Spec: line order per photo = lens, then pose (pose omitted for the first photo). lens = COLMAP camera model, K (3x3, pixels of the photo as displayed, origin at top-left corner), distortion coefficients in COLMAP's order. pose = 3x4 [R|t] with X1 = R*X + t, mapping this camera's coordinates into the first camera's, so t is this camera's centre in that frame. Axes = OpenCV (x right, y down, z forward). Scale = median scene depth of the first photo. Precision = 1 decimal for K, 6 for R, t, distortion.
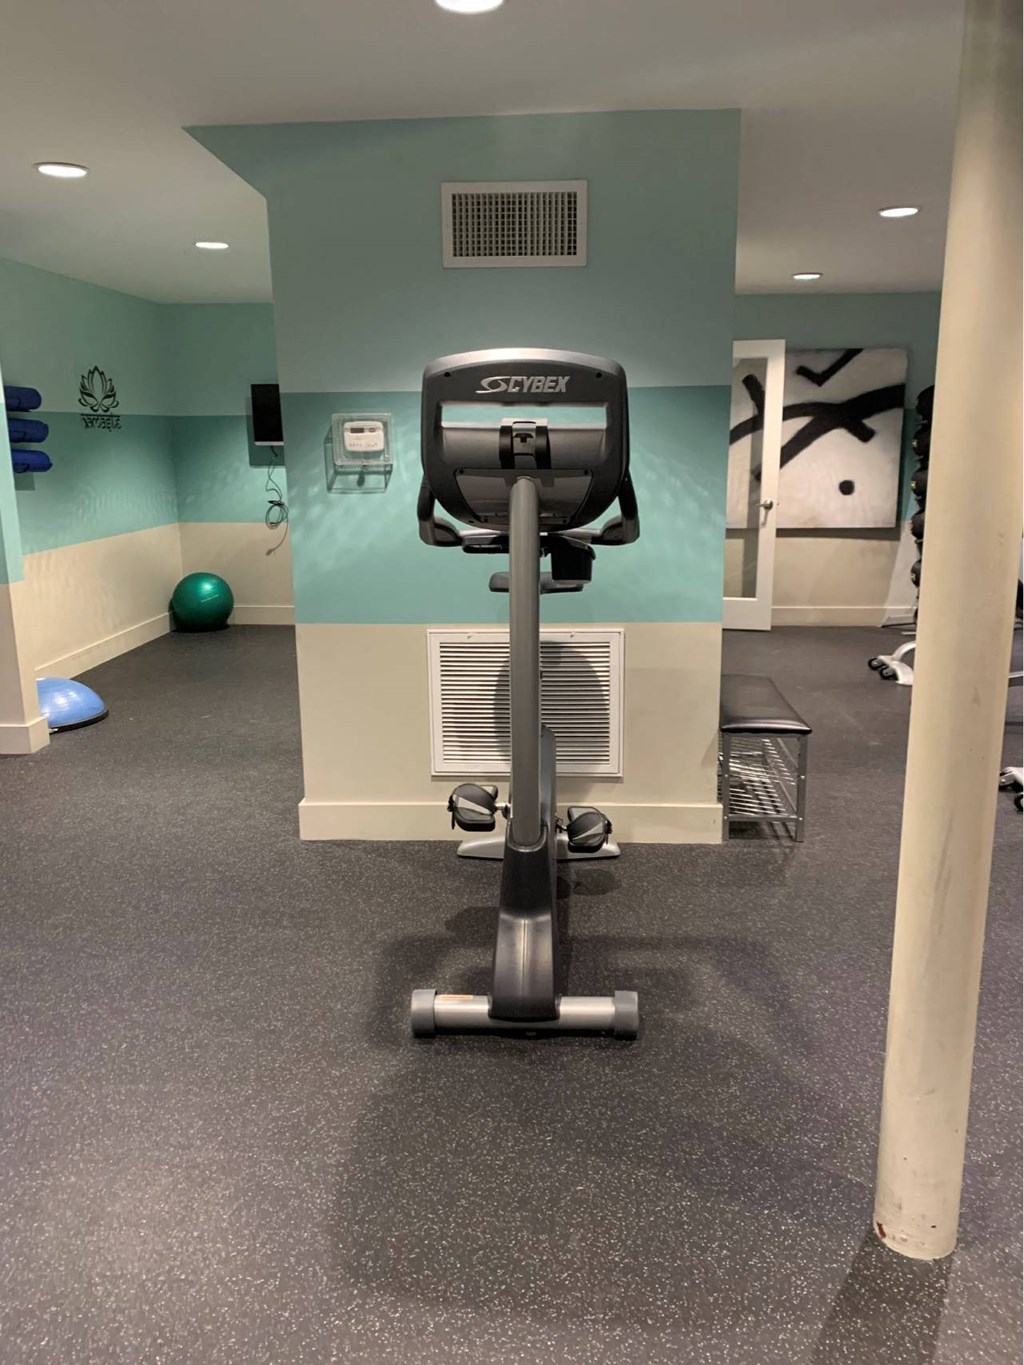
lens RADIAL K [[1033.6, 0, 512.0], [0, 1033.6, 682.5], [0, 0, 1]] dist [-0.004126, -0.013116]
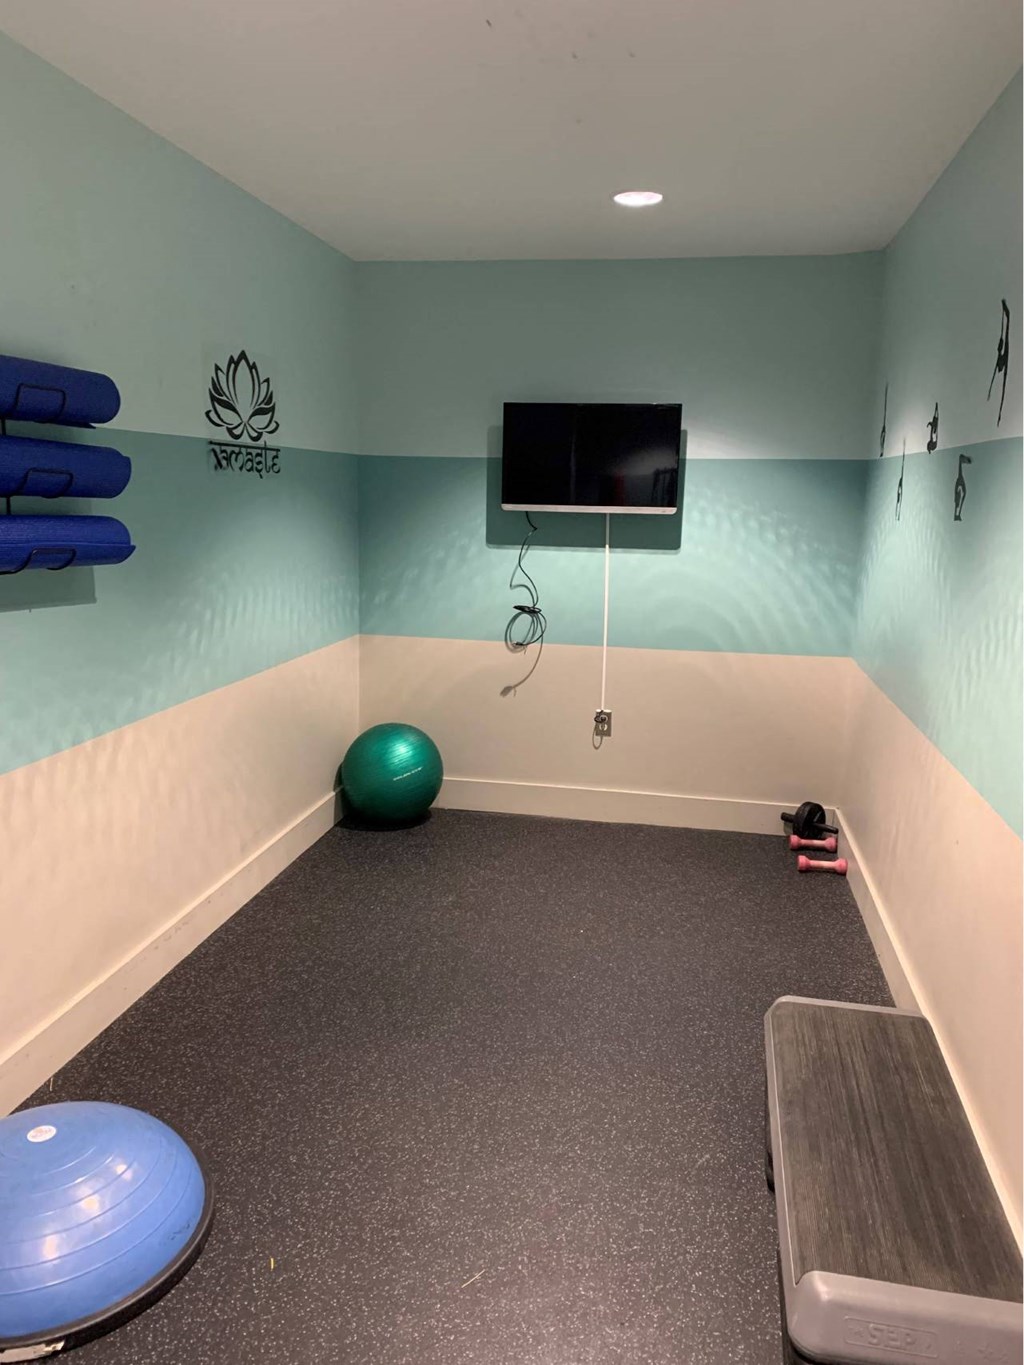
lens RADIAL K [[1033.6, 0, 512.0], [0, 1033.6, 682.5], [0, 0, 1]] dist [-0.004126, -0.013116]
pose [[0.993129, 0.053311, -0.104172, -0.197915], [-0.058537, 0.997141, -0.047774, -0.119244], [0.101327, 0.053544, 0.993411, 0.486540]]
